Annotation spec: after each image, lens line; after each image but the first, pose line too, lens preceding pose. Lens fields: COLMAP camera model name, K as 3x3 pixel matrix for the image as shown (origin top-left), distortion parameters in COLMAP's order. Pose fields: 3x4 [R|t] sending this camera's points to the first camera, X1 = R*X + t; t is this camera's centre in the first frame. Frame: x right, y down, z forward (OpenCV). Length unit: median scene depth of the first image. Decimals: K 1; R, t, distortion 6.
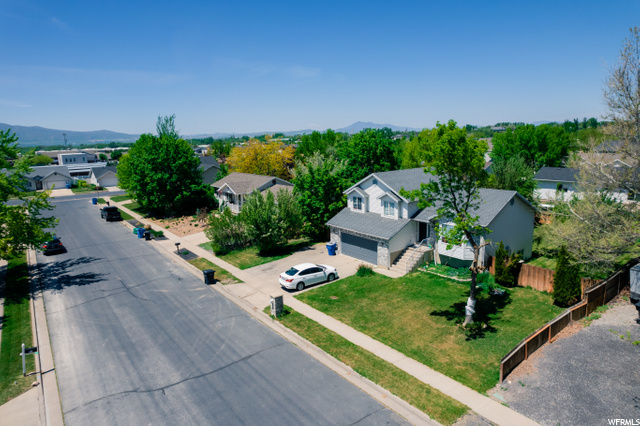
lens RADIAL K [[409.8, 0, 319.2], [0, 409.8, 209.4], [0, 0, 1]] dist [-0.057456, 0.036929]
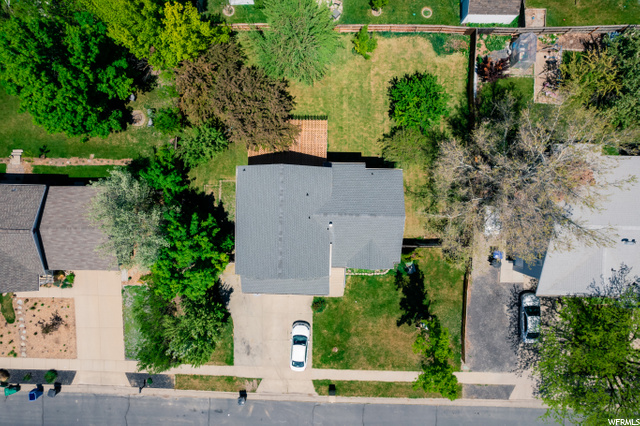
lens RADIAL K [[409.8, 0, 320.5], [0, 409.8, 211.1], [0, 0, 1]] dist [-0.057456, 0.036929]
pose [[0.614033, -0.789280, 0.000844, 0.359110], [0.140481, 0.110342, 0.983916, -1.163017], [-0.776678, -0.604038, 0.178632, 0.994562]]
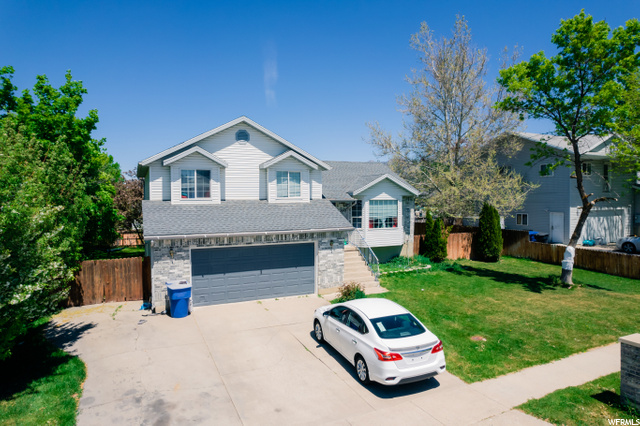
lens RADIAL K [[409.8, 0, 321.7], [0, 409.8, 215.0], [0, 0, 1]] dist [-0.057456, 0.036929]
pose [[0.202479, -0.006566, 0.979265, -0.375910], [0.179012, 0.983377, -0.030420, 0.067573], [-0.962786, 0.181459, 0.200288, 0.966462]]
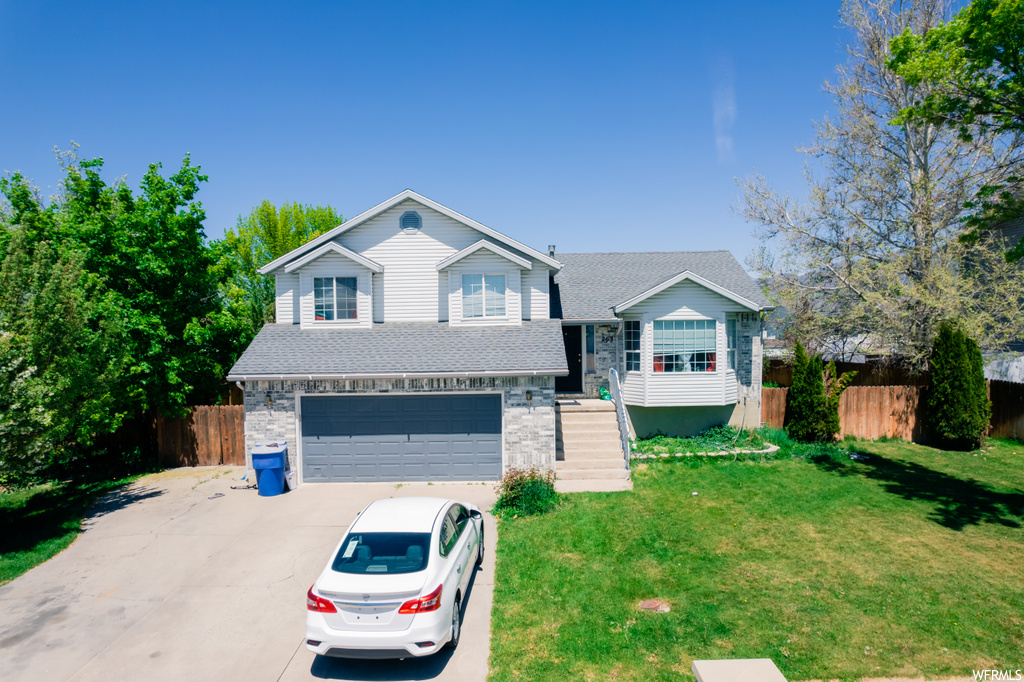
lens RADIAL K [[655.6, 0, 513.4], [0, 655.6, 339.5], [0, 0, 1]] dist [-0.057456, 0.036929]
pose [[0.601709, 0.001940, 0.798713, -0.247738], [0.140942, 0.984047, -0.108568, 0.100718], [-0.786182, 0.177898, 0.591836, 0.771655]]
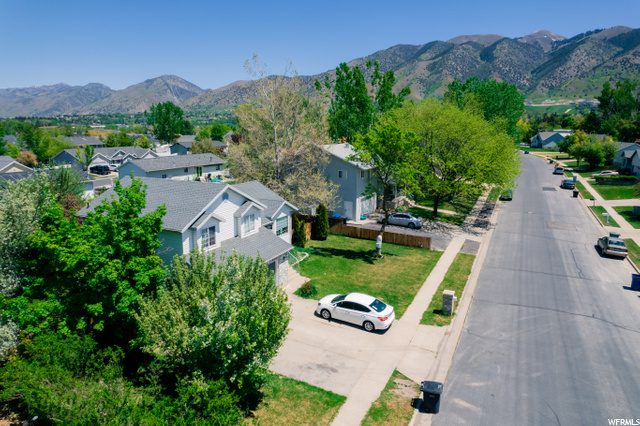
lens RADIAL K [[409.8, 0, 322.3], [0, 409.8, 213.2], [0, 0, 1]] dist [-0.057456, 0.036929]
pose [[-0.454644, -0.150980, 0.877784, -0.656339], [0.169801, 0.952760, 0.251824, -0.219690], [-0.874338, 0.263539, -0.407530, 1.339758]]
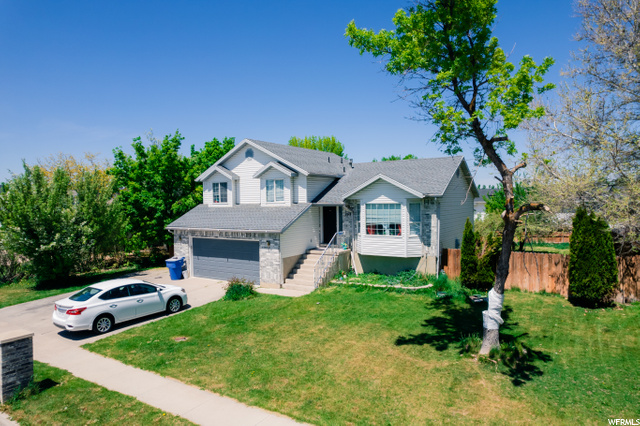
lens RADIAL K [[409.8, 0, 319.4], [0, 409.8, 211.1], [0, 0, 1]] dist [-0.057456, 0.036929]
pose [[0.934689, 0.007712, 0.355383, 0.017725], [0.050070, 0.986940, -0.153107, 0.140751], [-0.351923, 0.160901, 0.922096, 0.468127]]
